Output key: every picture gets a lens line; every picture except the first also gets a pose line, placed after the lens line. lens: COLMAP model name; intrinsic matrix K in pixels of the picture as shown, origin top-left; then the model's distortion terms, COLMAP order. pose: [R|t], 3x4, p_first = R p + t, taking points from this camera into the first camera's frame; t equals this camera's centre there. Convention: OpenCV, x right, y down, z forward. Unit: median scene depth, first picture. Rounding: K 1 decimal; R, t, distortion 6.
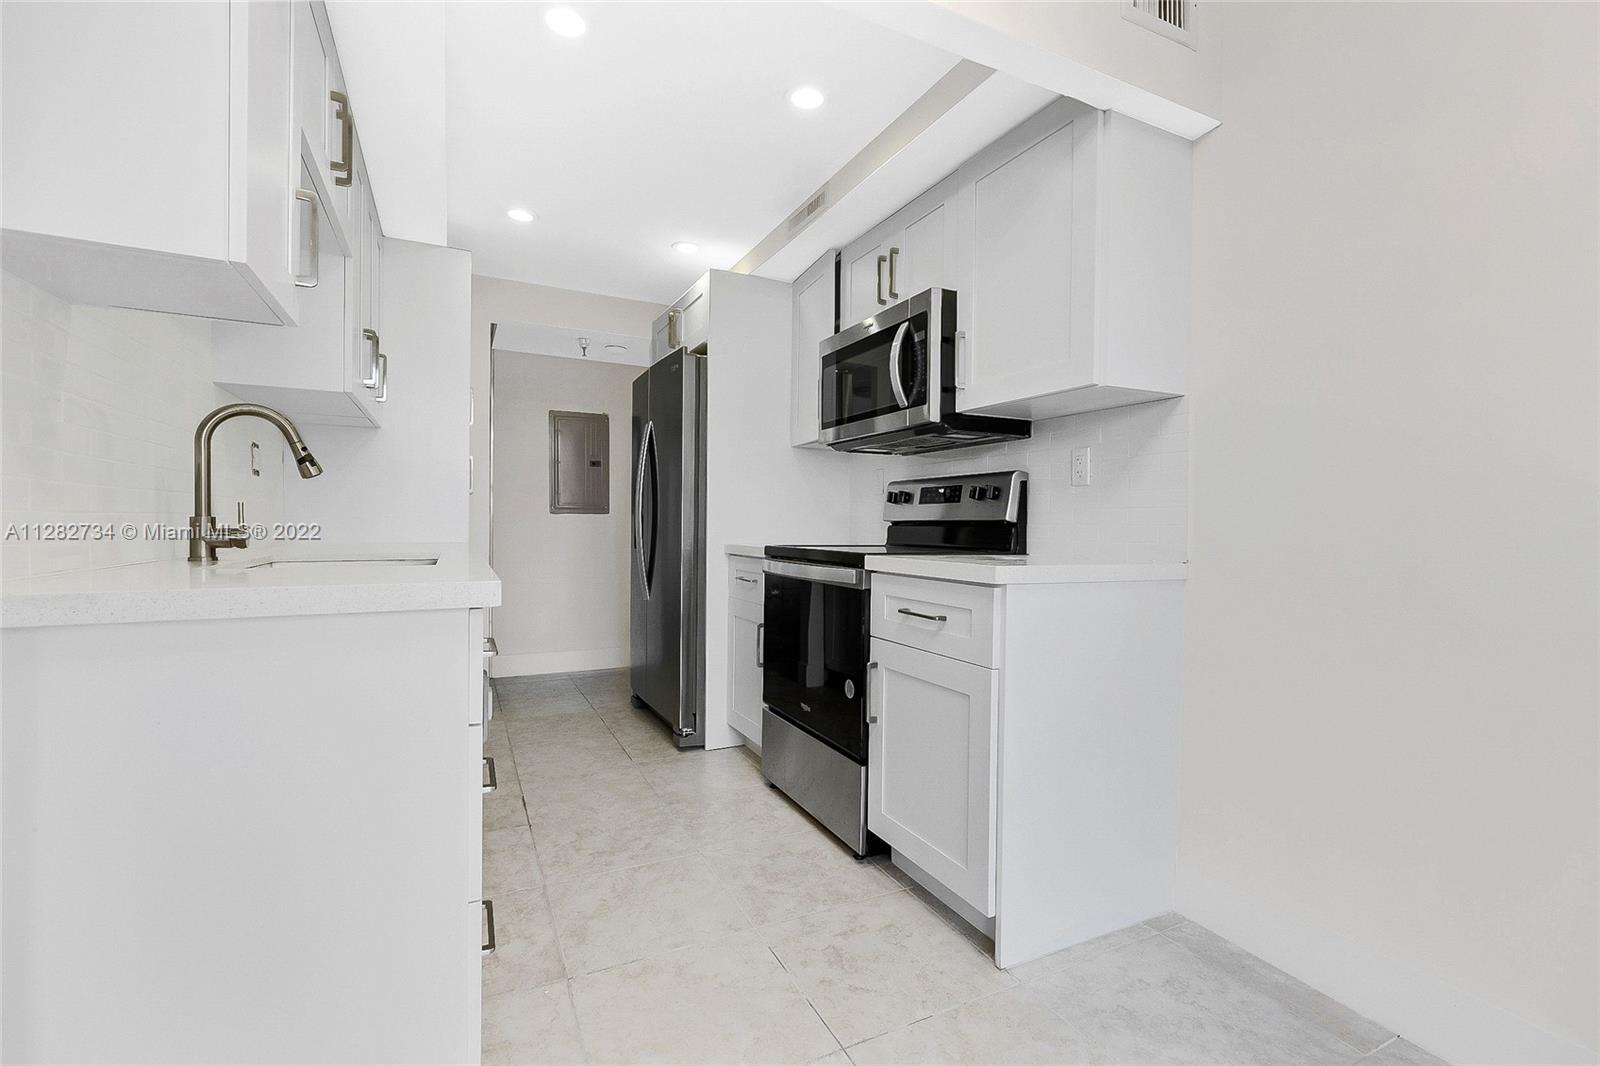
lens RADIAL K [[719.5, 0, 766.8], [0, 719.5, 530.7], [0, 0, 1]] dist [0.004609, 0.000860]
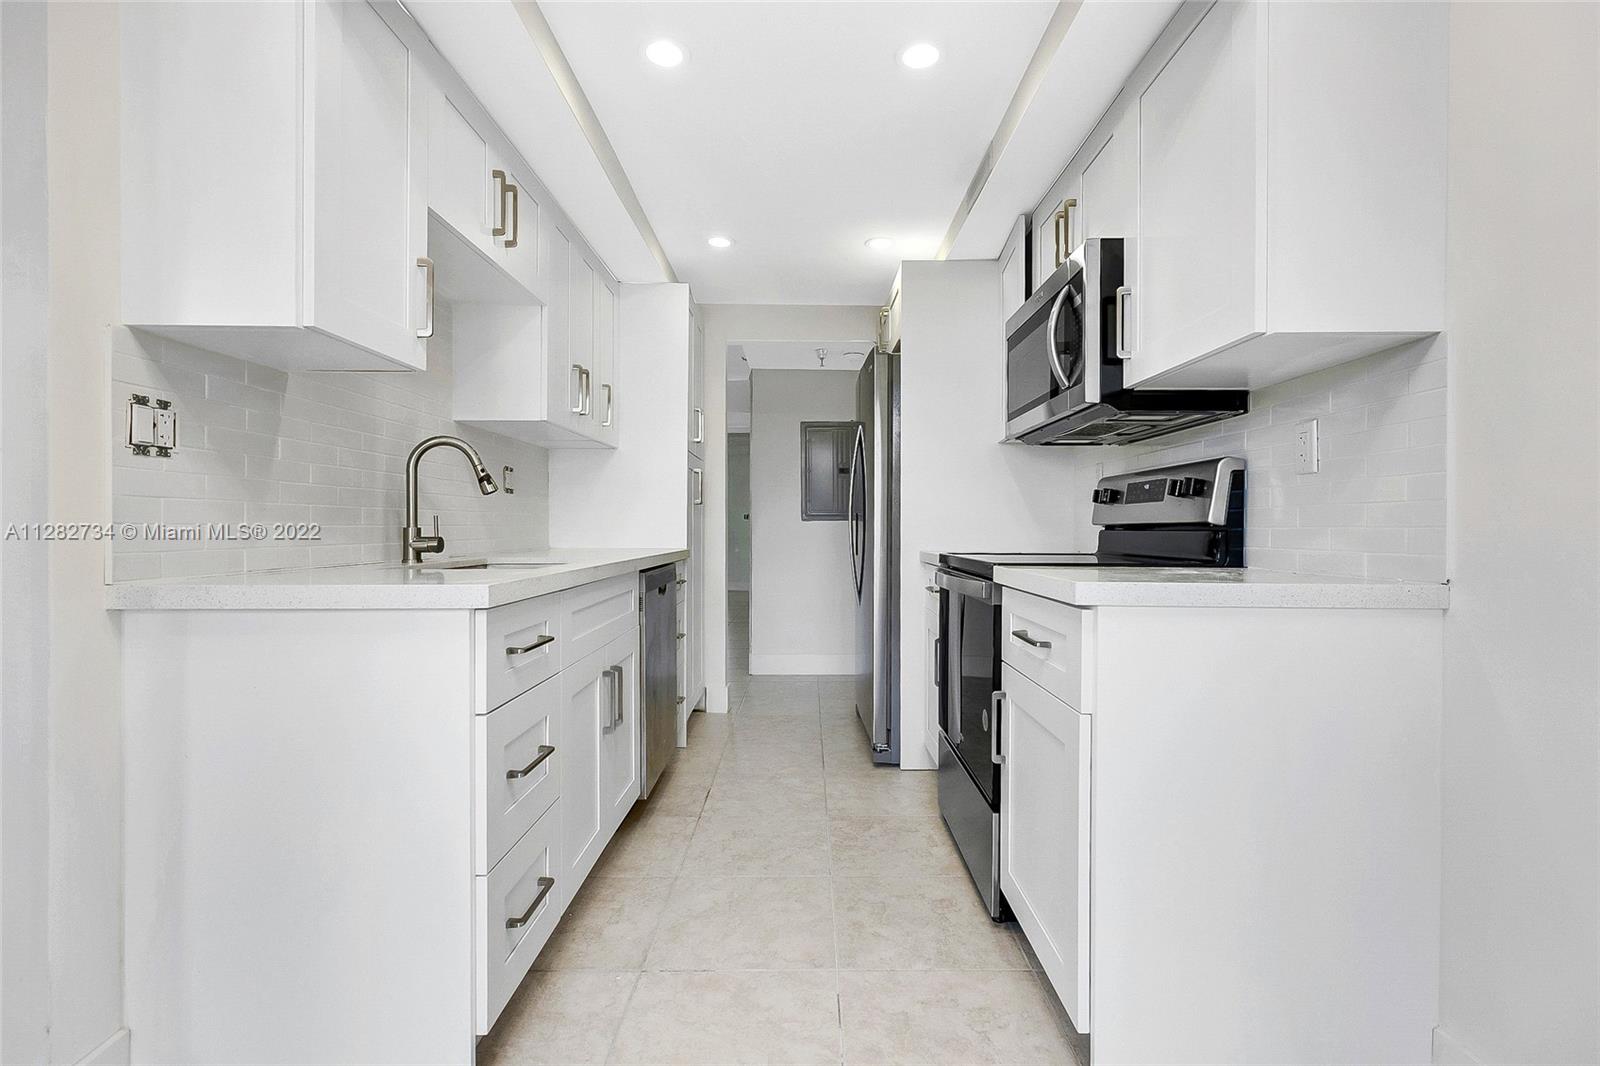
lens RADIAL K [[719.5, 0, 794.7], [0, 719.5, 529.8], [0, 0, 1]] dist [0.004609, 0.000860]
pose [[0.899703, -0.007095, -0.436445, 0.268741], [0.003133, 0.999947, -0.009797, -0.000654], [0.436492, 0.007447, 0.899677, 0.114203]]
